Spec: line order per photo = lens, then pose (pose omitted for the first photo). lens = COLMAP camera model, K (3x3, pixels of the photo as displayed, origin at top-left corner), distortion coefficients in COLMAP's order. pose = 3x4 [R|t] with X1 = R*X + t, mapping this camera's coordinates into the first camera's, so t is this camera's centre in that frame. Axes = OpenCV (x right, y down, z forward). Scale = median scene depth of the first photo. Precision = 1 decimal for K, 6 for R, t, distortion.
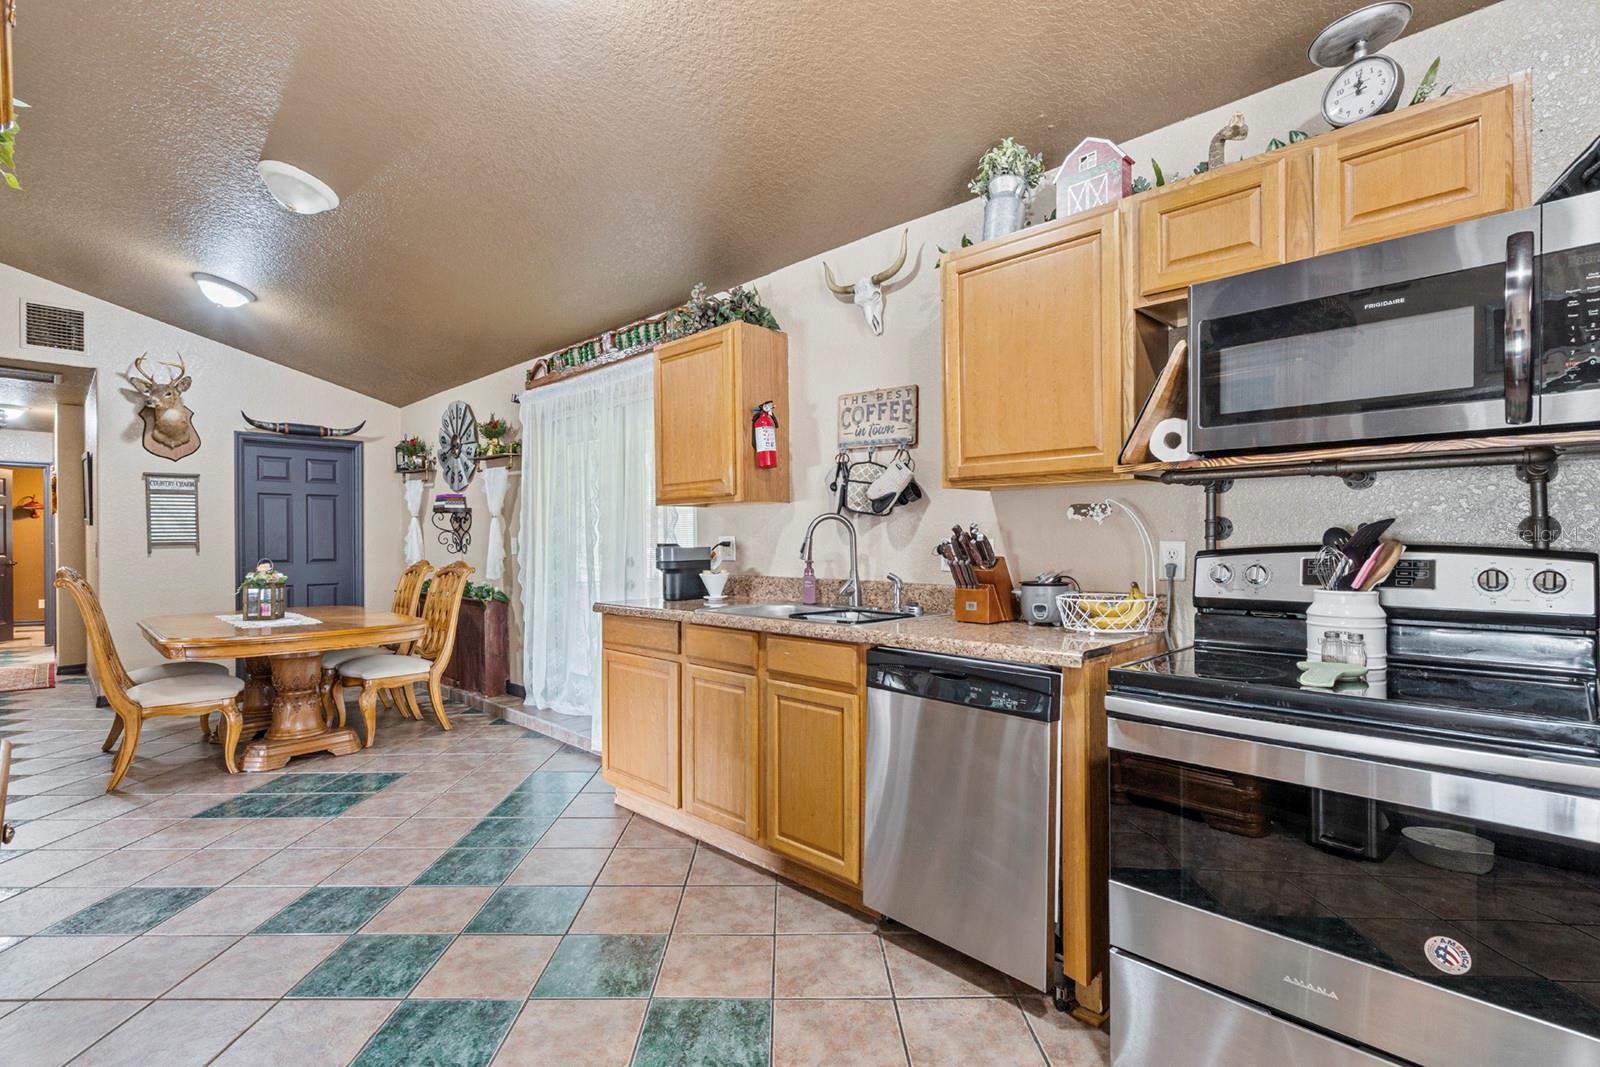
lens RADIAL K [[740.5, 0, 790.6], [0, 740.5, 542.5], [0, 0, 1]] dist [0.002161, 0.002965]
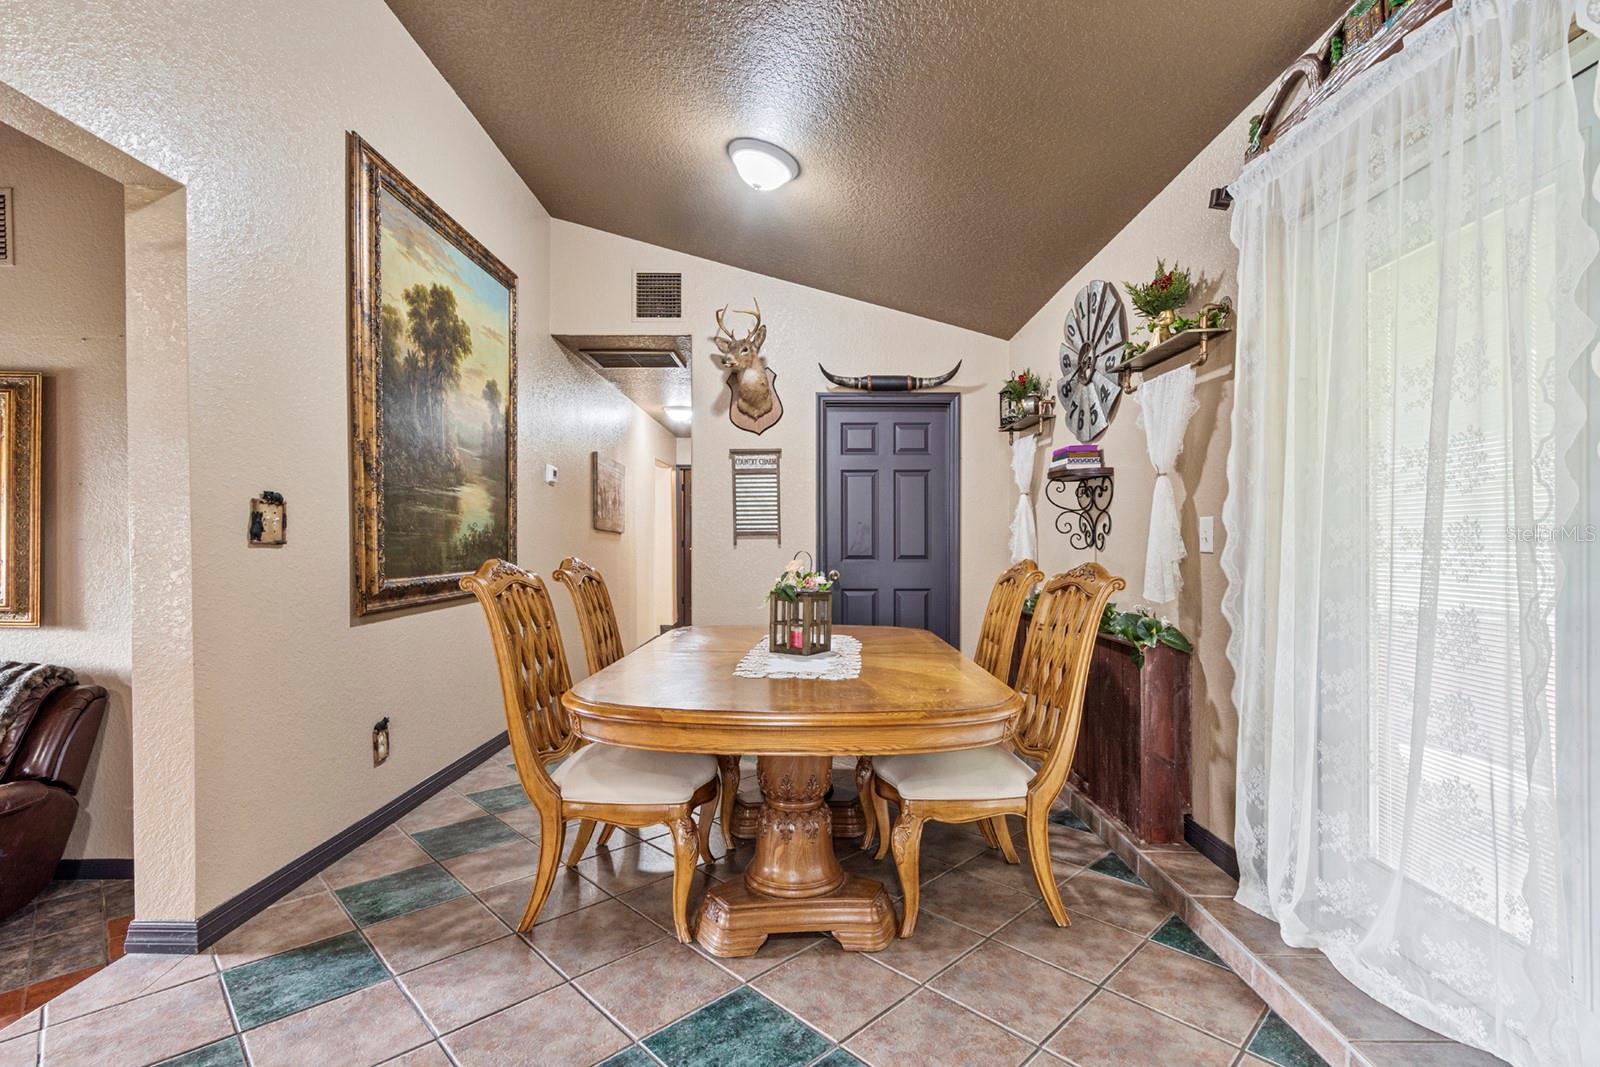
lens RADIAL K [[740.5, 0, 794.5], [0, 740.5, 544.8], [0, 0, 1]] dist [0.002161, 0.002965]
pose [[0.697223, 0.009245, -0.716795, -0.207495], [-0.007718, 0.999956, 0.005390, 0.010200], [0.716813, 0.001774, 0.697263, 0.461458]]
